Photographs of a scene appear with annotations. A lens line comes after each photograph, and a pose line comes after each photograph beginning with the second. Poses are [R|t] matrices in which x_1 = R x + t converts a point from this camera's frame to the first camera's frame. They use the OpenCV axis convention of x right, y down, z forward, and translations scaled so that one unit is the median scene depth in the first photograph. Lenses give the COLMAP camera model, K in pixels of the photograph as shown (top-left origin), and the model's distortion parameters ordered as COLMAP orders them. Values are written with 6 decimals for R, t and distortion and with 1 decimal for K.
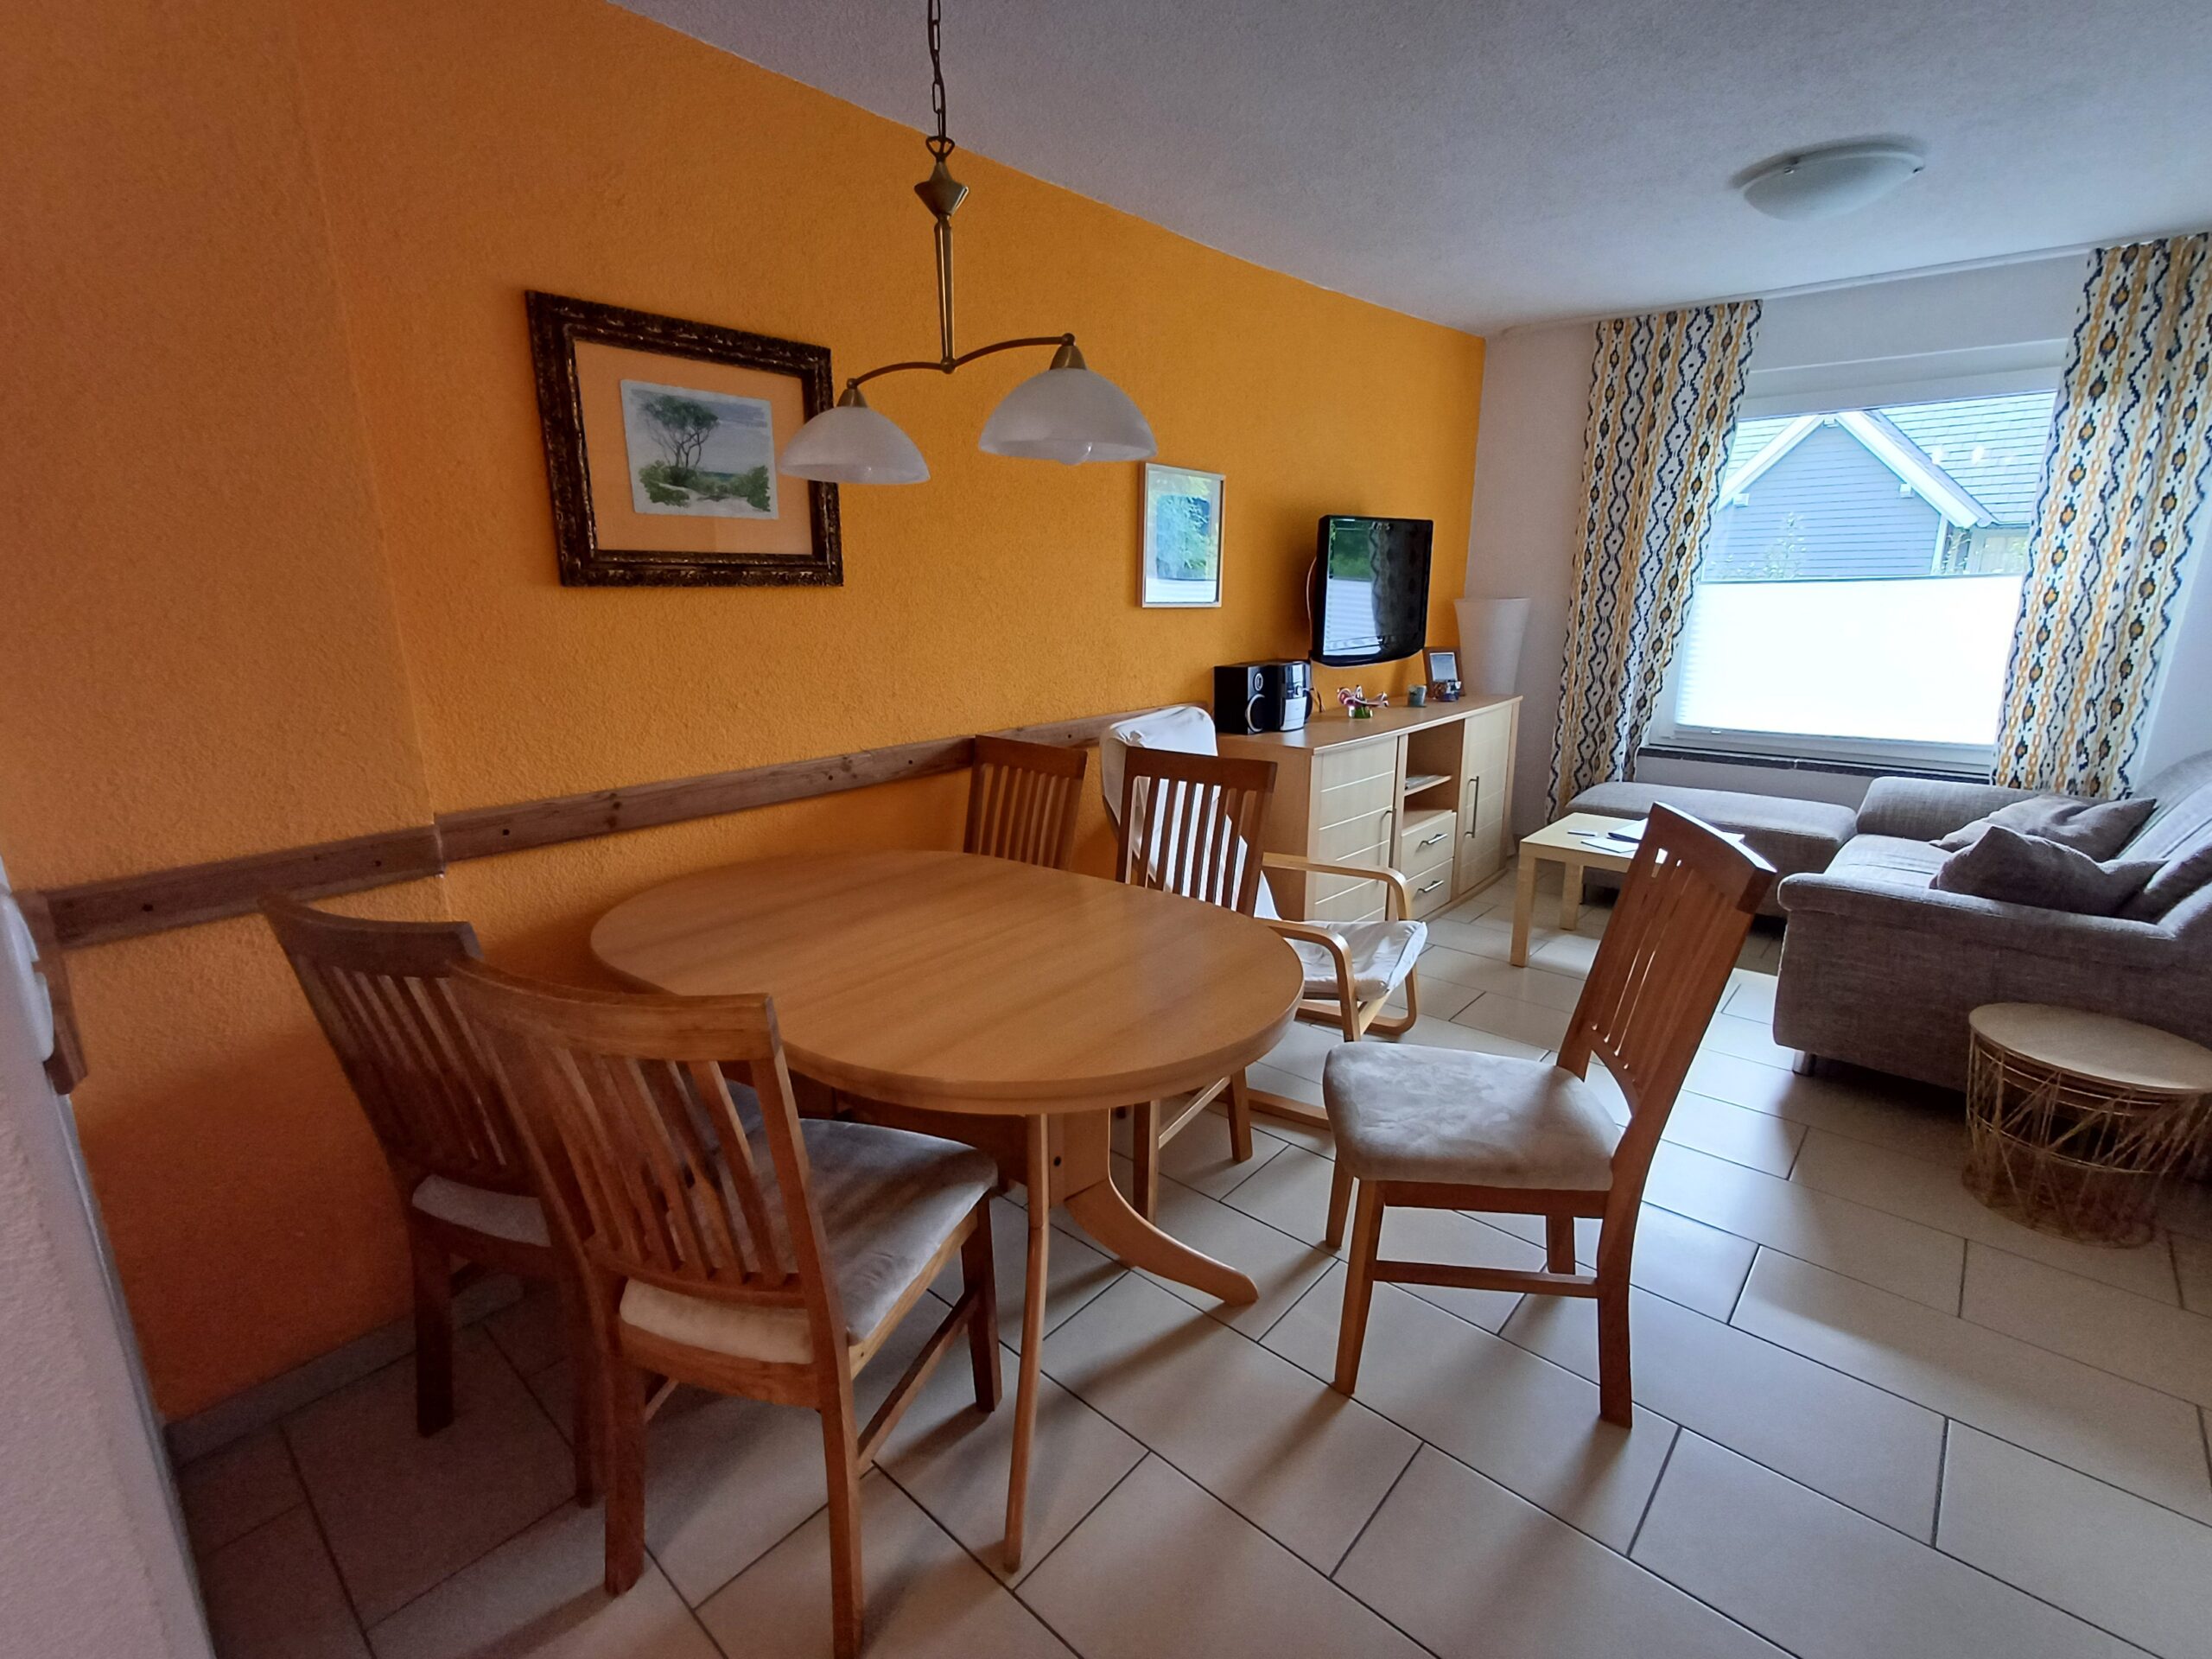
lens RADIAL K [[1007.8, 0, 1091.7], [0, 1007.8, 824.8], [0, 0, 1]] dist [0.002145, 0.000001]
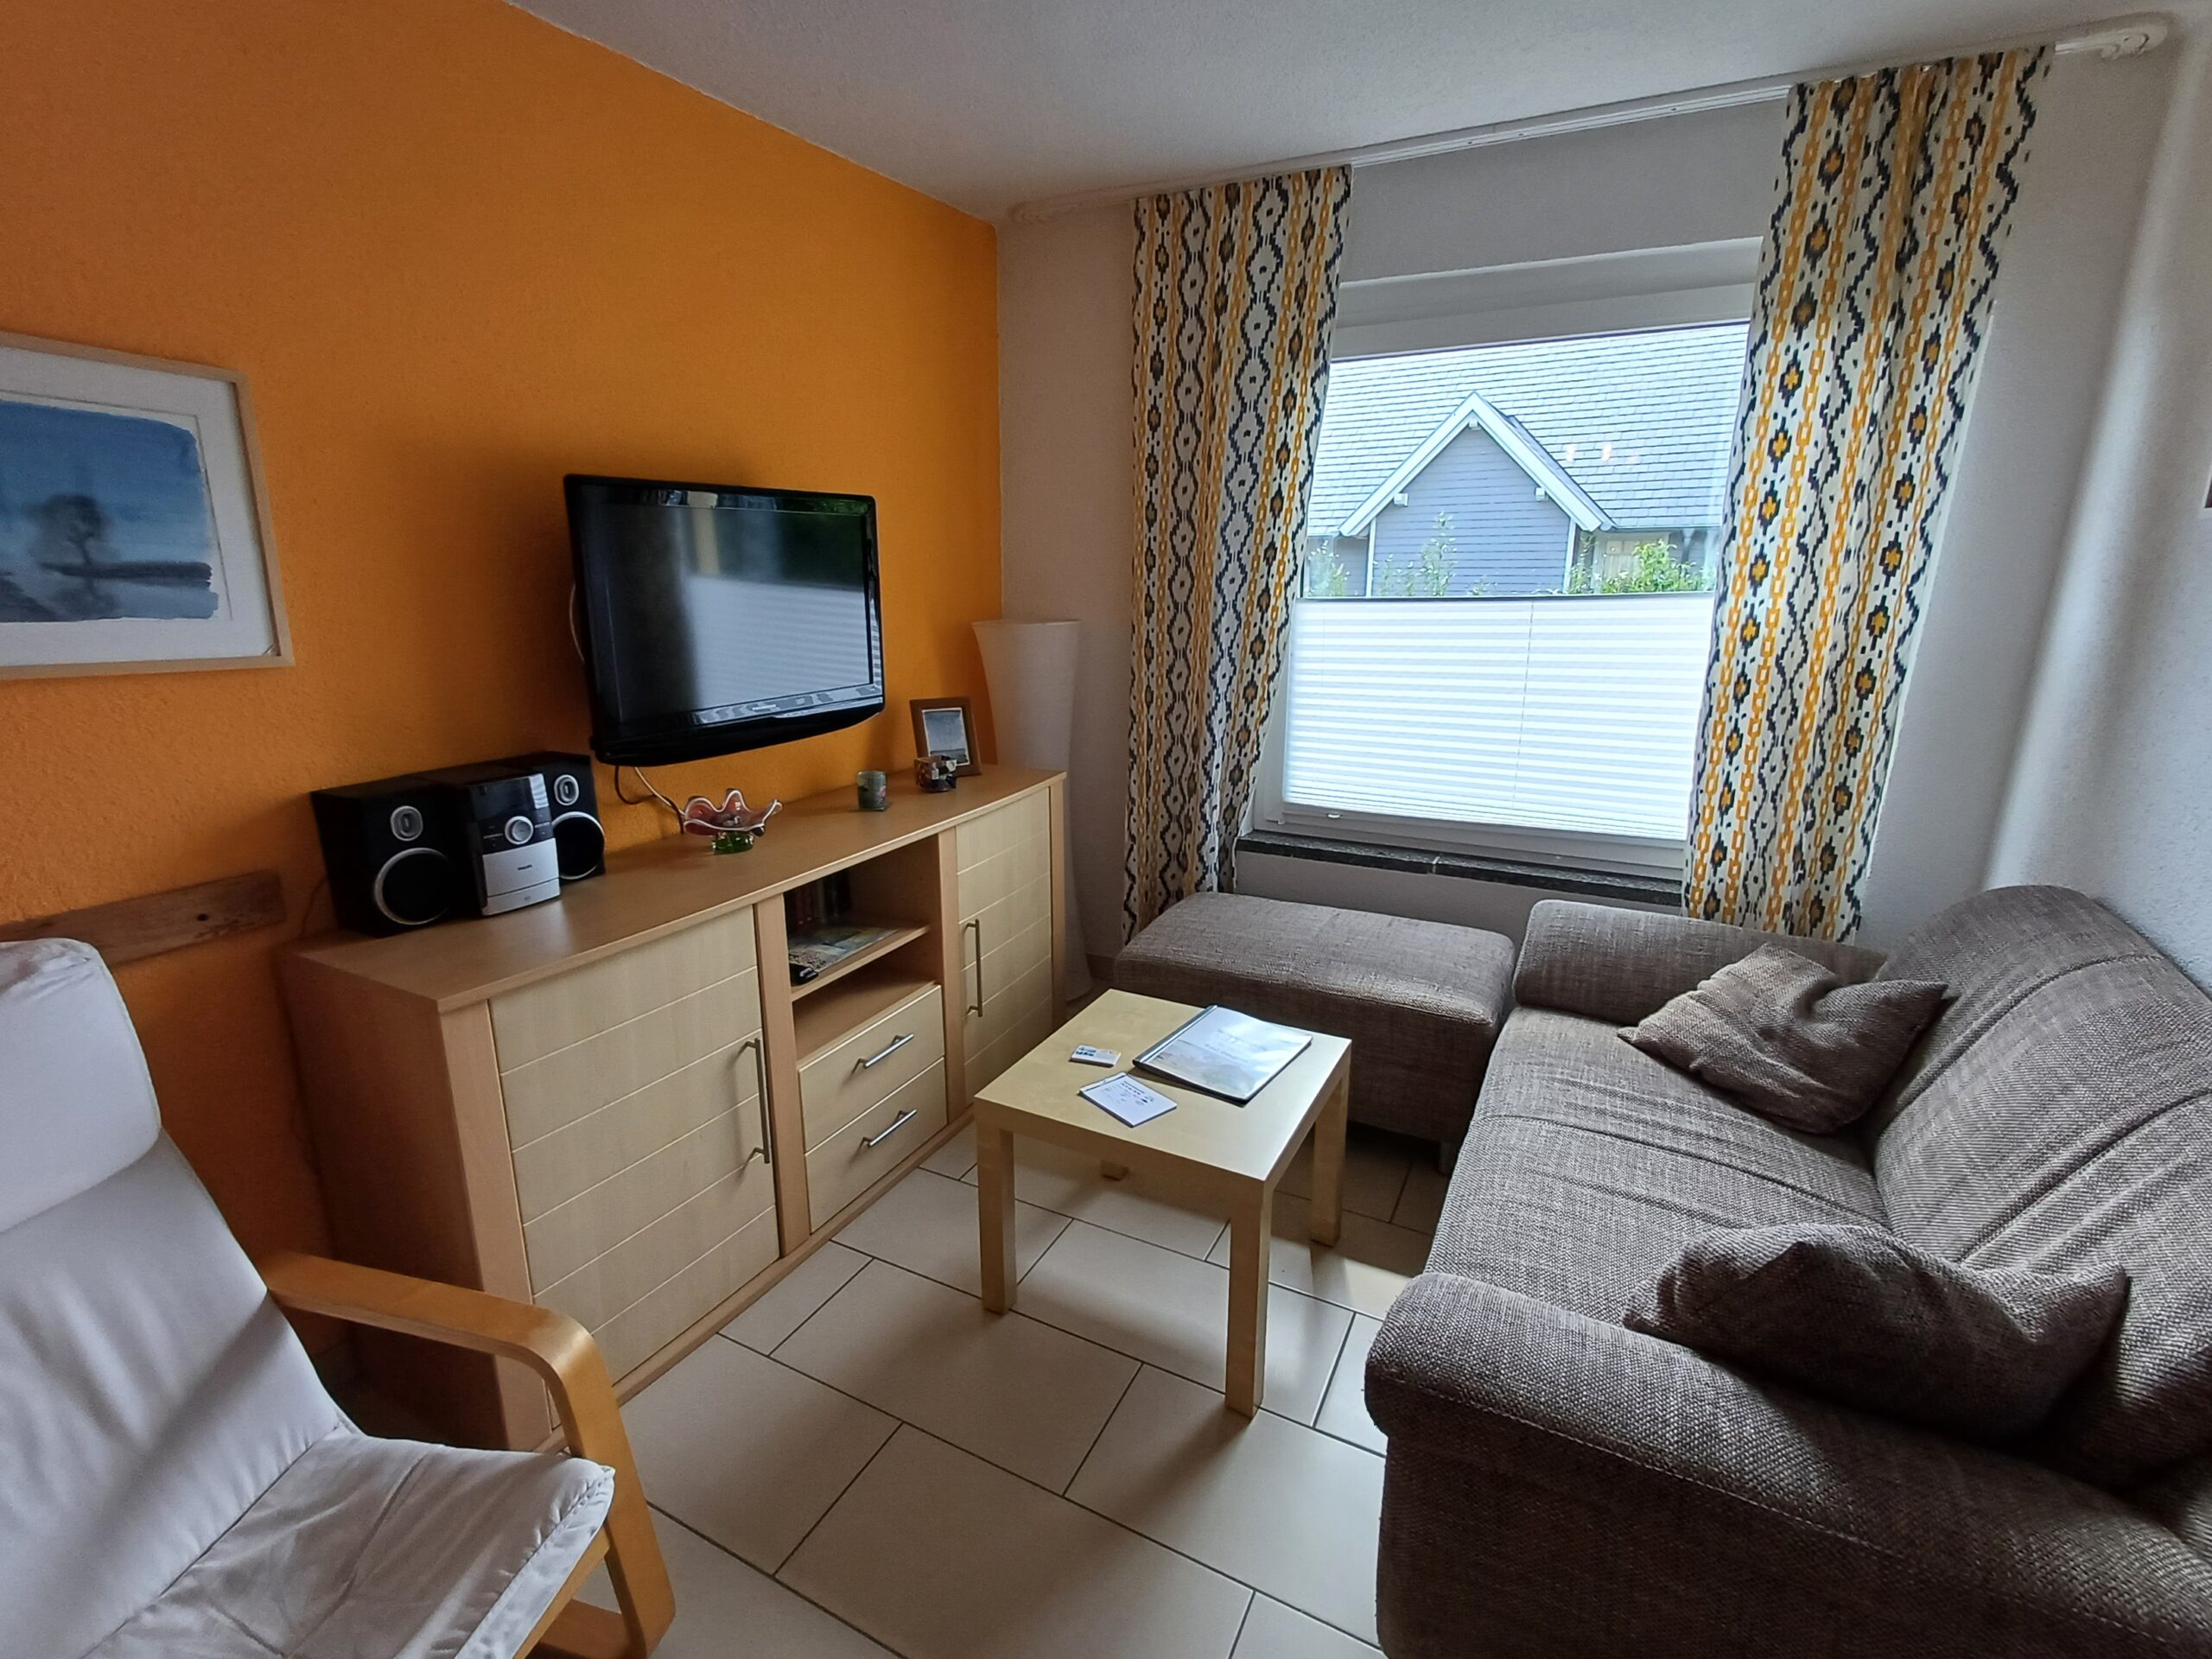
lens RADIAL K [[1007.8, 0, 1091.7], [0, 1007.8, 824.8], [0, 0, 1]] dist [0.002145, 0.000001]
pose [[0.967280, -0.054879, 0.247705, 0.357583], [0.053238, 0.998493, 0.013325, -0.129913], [-0.248063, 0.000298, 0.968744, 0.462698]]
